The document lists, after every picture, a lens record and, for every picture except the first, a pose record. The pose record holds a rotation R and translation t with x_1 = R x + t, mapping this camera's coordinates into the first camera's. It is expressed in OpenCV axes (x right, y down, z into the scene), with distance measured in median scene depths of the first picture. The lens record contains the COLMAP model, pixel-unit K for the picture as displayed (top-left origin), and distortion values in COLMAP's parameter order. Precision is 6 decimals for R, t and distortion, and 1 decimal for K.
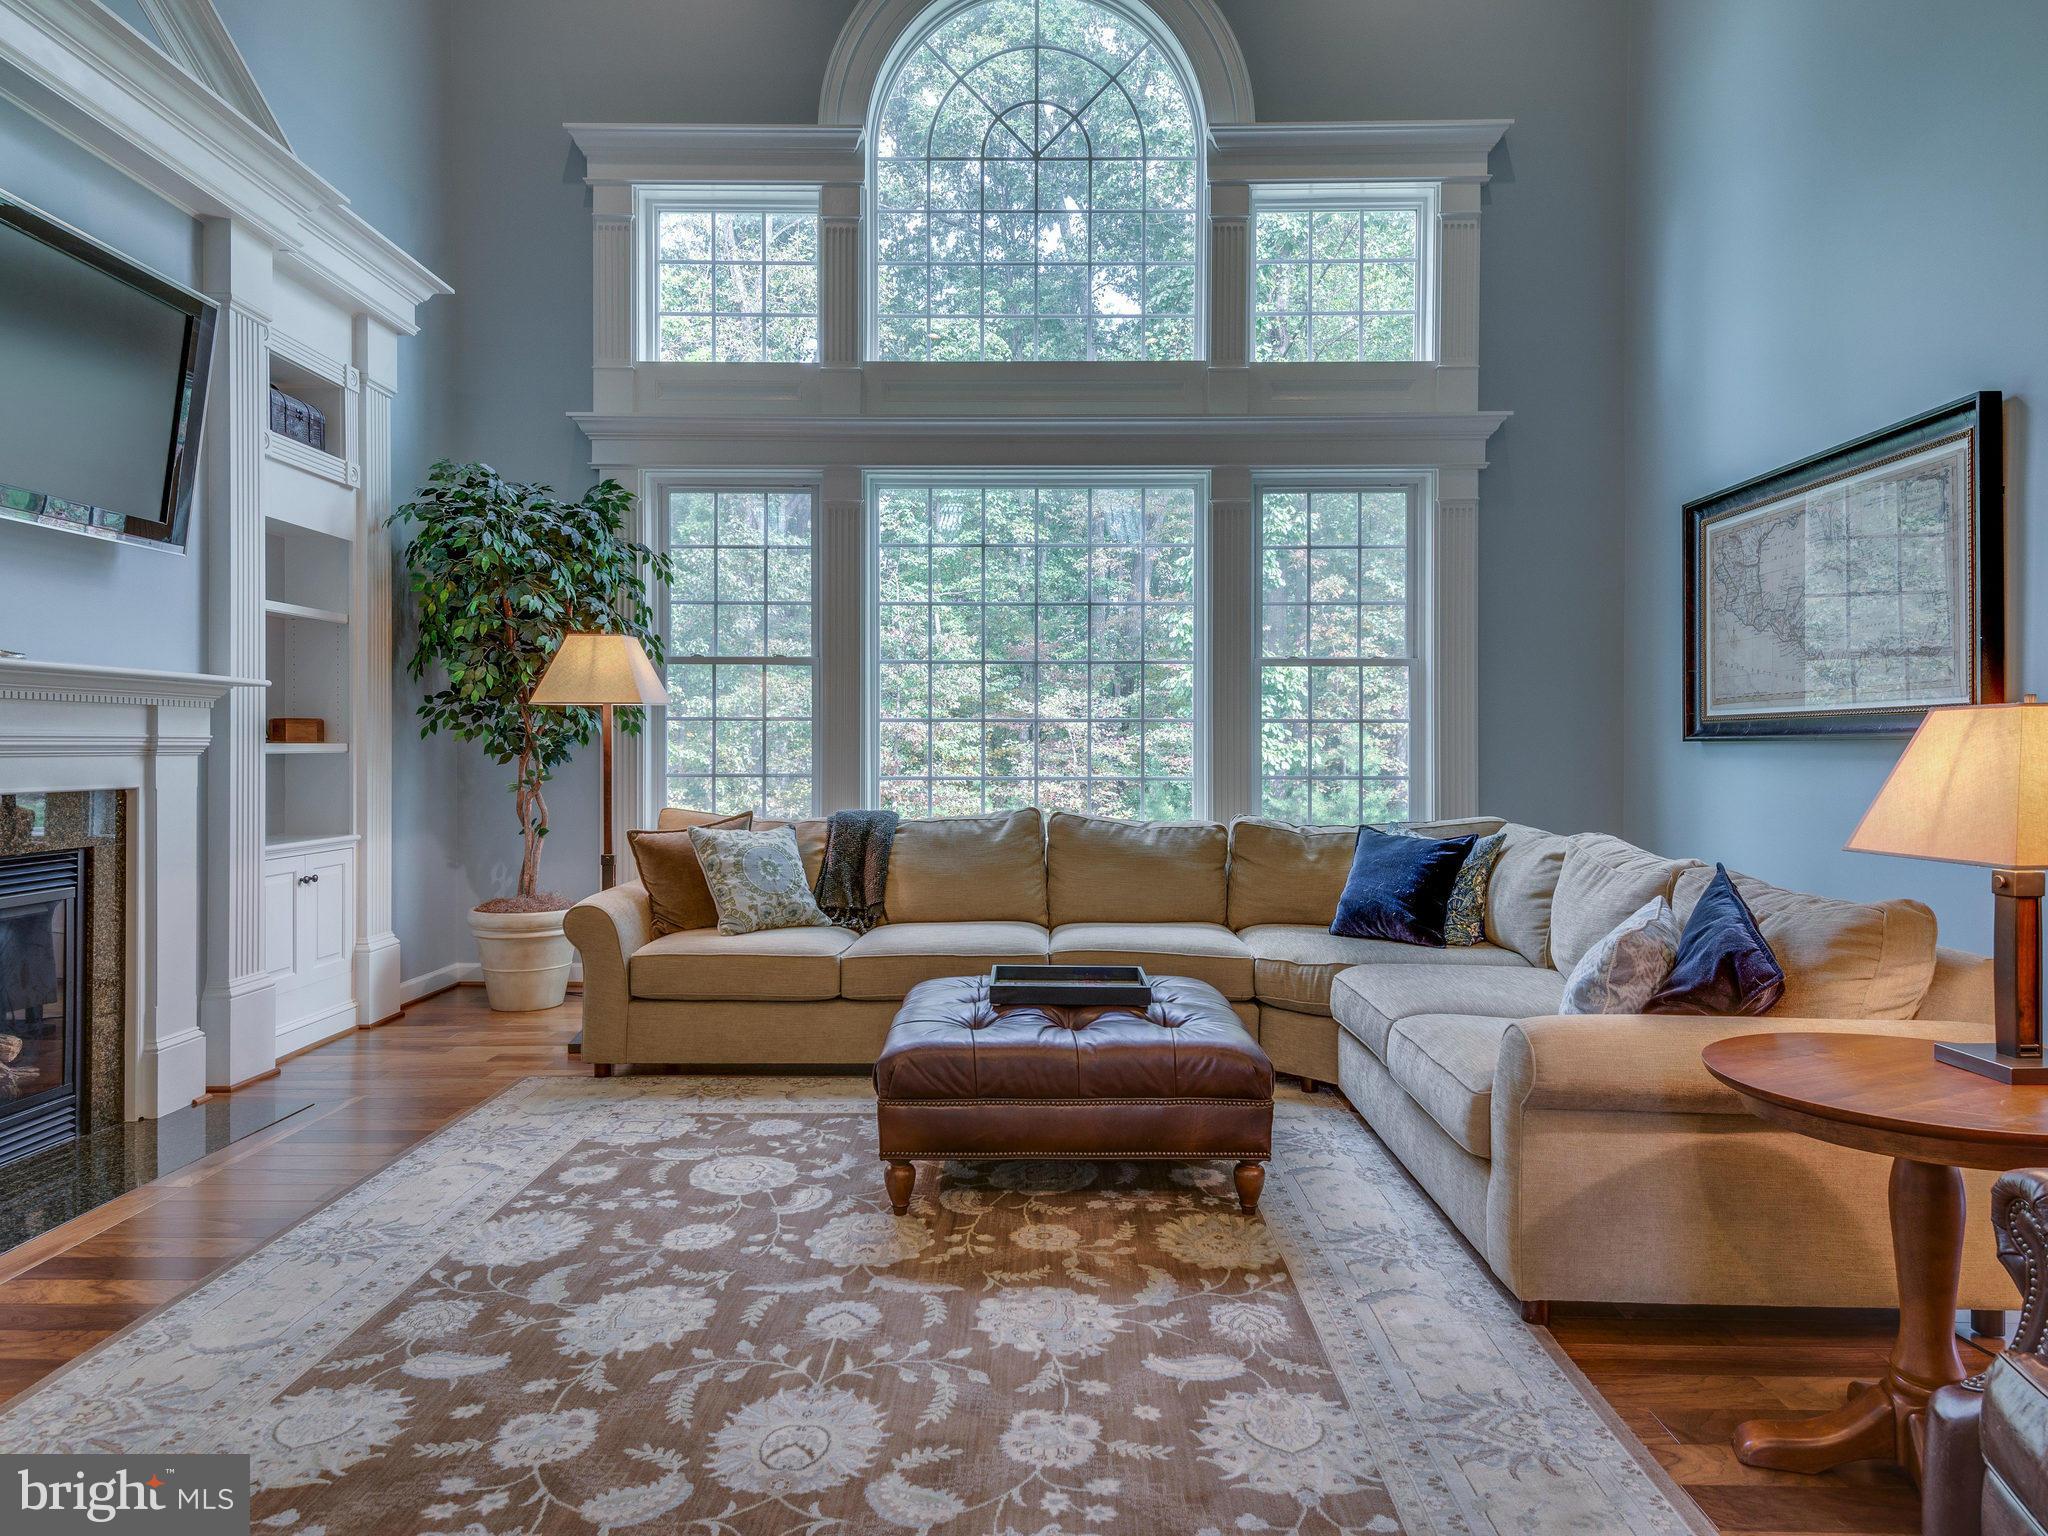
lens RADIAL K [[1378.6, 0, 1023.4], [0, 1378.6, 761.0], [0, 0, 1]] dist [0.016731, -0.036331]
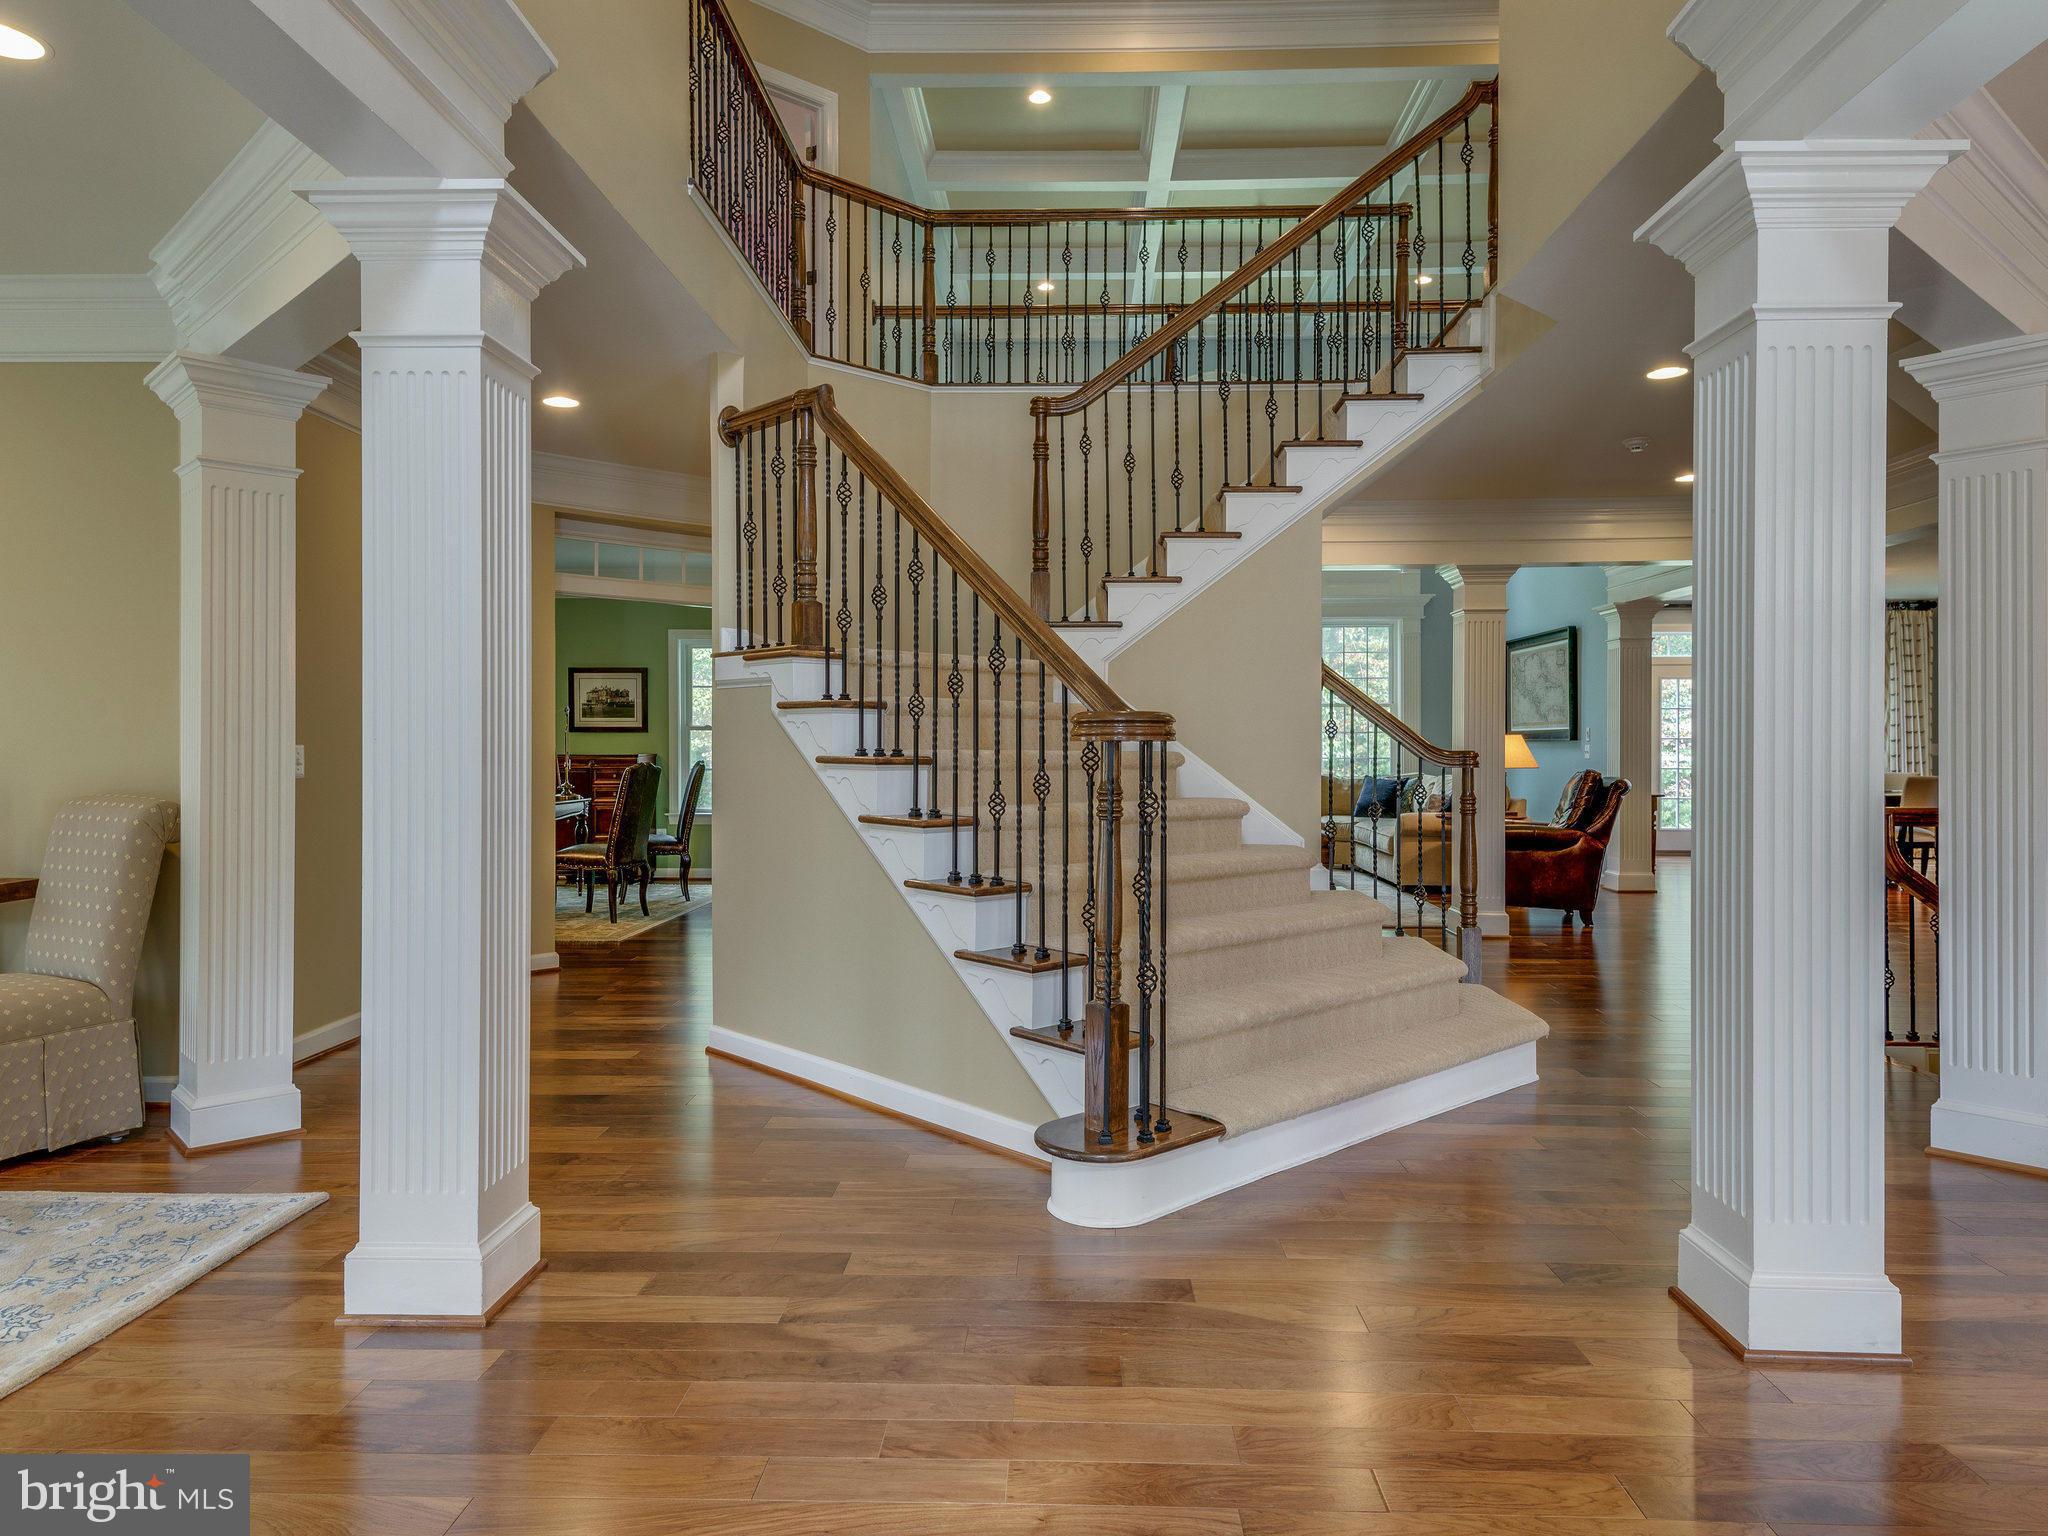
lens RADIAL K [[1378.6, 0, 1026.6], [0, 1378.6, 760.3], [0, 0, 1]] dist [0.016731, -0.036331]
pose [[0.999779, -0.000160, -0.021040, -0.298521], [-0.000013, 0.999966, -0.008242, 0.035346], [0.021041, 0.008240, 0.999745, -1.438258]]
